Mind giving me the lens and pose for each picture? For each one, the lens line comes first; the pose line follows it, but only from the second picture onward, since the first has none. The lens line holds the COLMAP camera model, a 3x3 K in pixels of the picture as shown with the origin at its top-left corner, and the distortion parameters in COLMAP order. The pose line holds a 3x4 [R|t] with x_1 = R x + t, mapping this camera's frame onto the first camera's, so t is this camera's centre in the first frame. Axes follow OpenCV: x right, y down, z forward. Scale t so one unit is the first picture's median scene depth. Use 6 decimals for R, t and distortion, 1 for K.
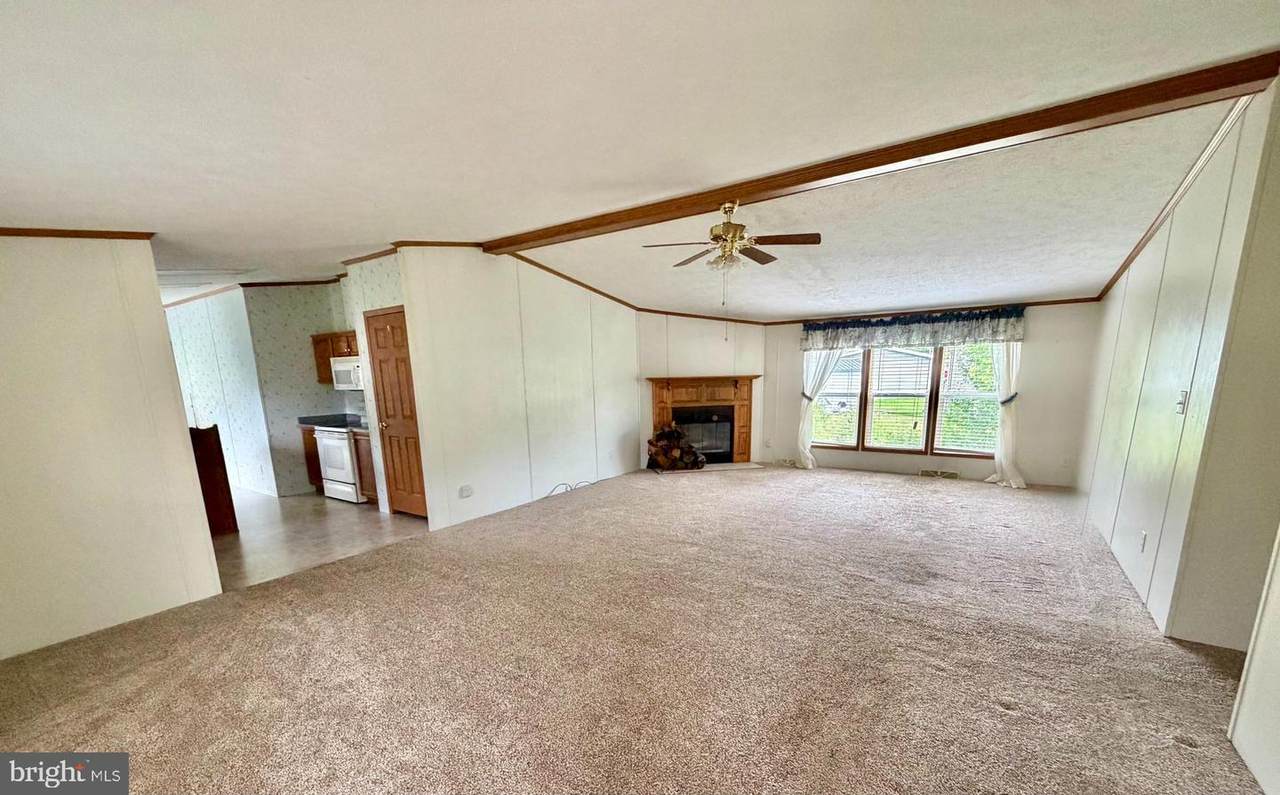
lens RADIAL K [[507.1, 0, 638.4], [0, 507.1, 481.5], [0, 0, 1]] dist [0.000227, 0.000005]
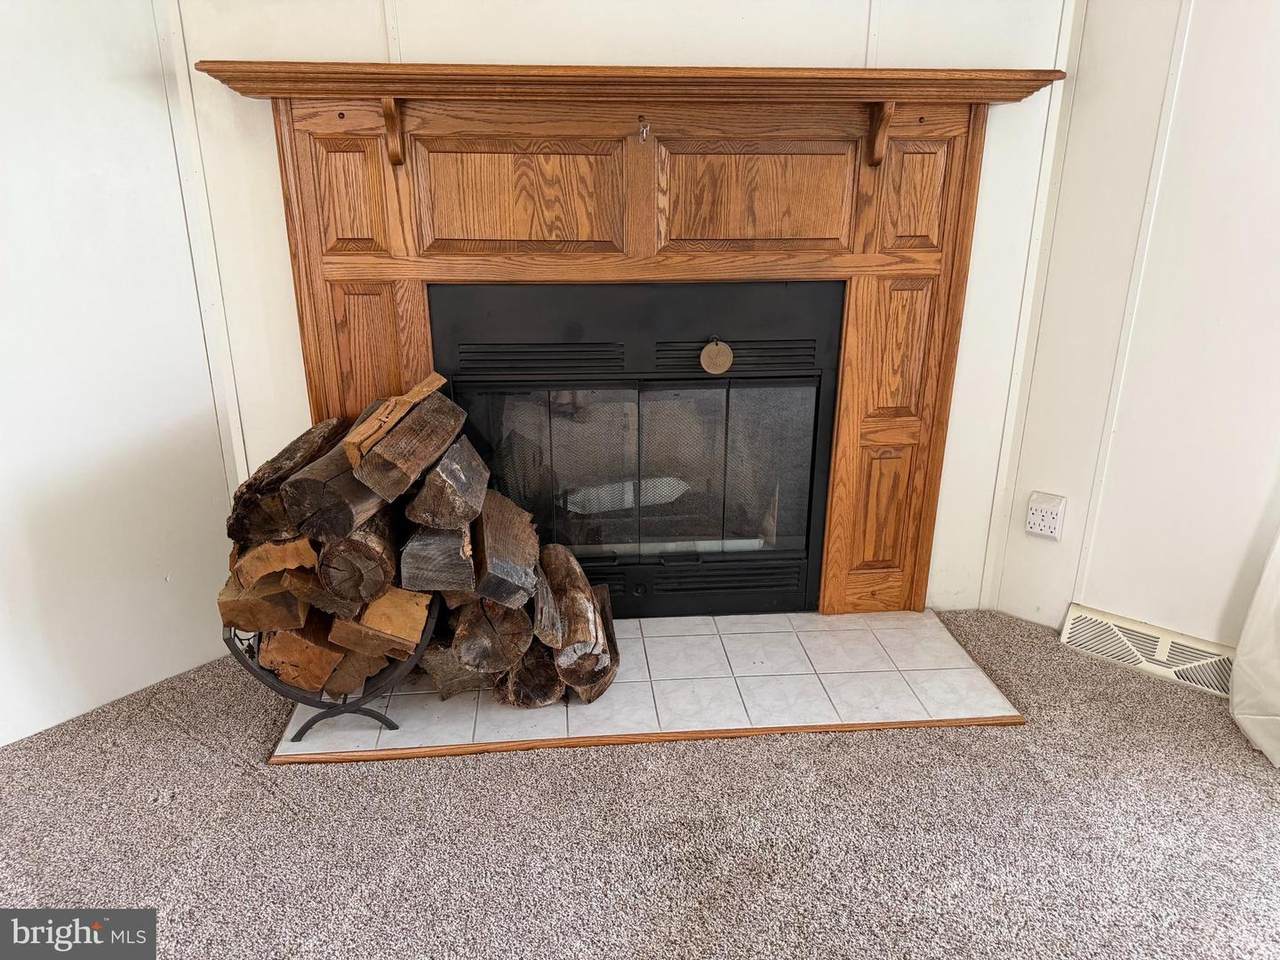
lens RADIAL K [[899.6, 0, 640.0], [0, 899.6, 480.0], [0, 0, 1]] dist [0.042396, -0.000150]
pose [[0.994531, 0.058513, -0.086513, 0.161871], [-0.045403, 0.988180, 0.146420, -0.133952], [0.094058, -0.141691, 0.985432, 0.751299]]
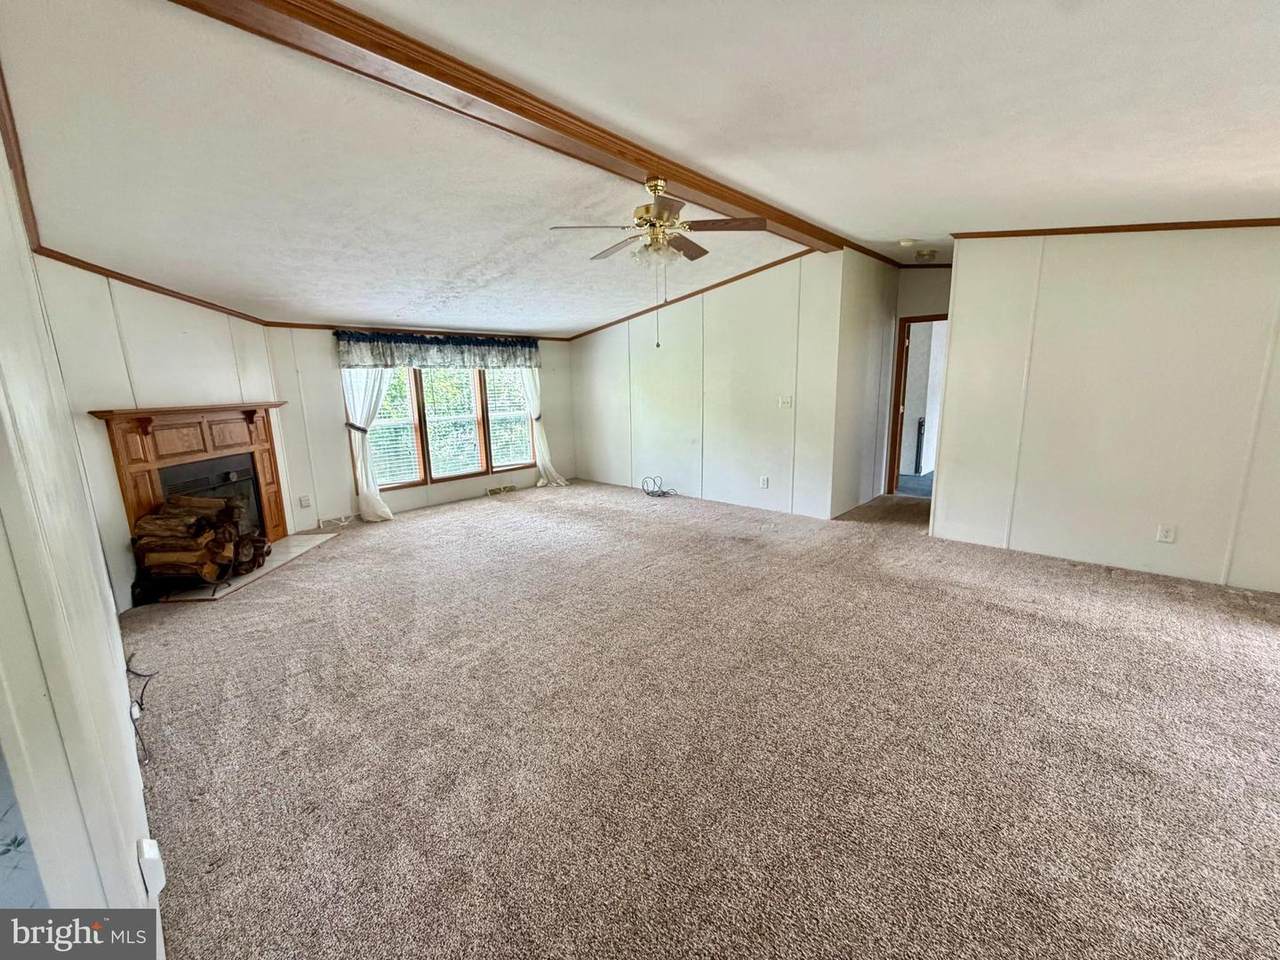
lens RADIAL K [[512.3, 0, 640.0], [0, 512.3, 480.0], [0, 0, 1]] dist [-0.000956, -0.000027]
pose [[0.162019, -0.165548, 0.972802, -0.353571], [0.227540, 0.965528, 0.126413, -0.094736], [-0.960195, 0.200870, 0.194103, 0.470286]]
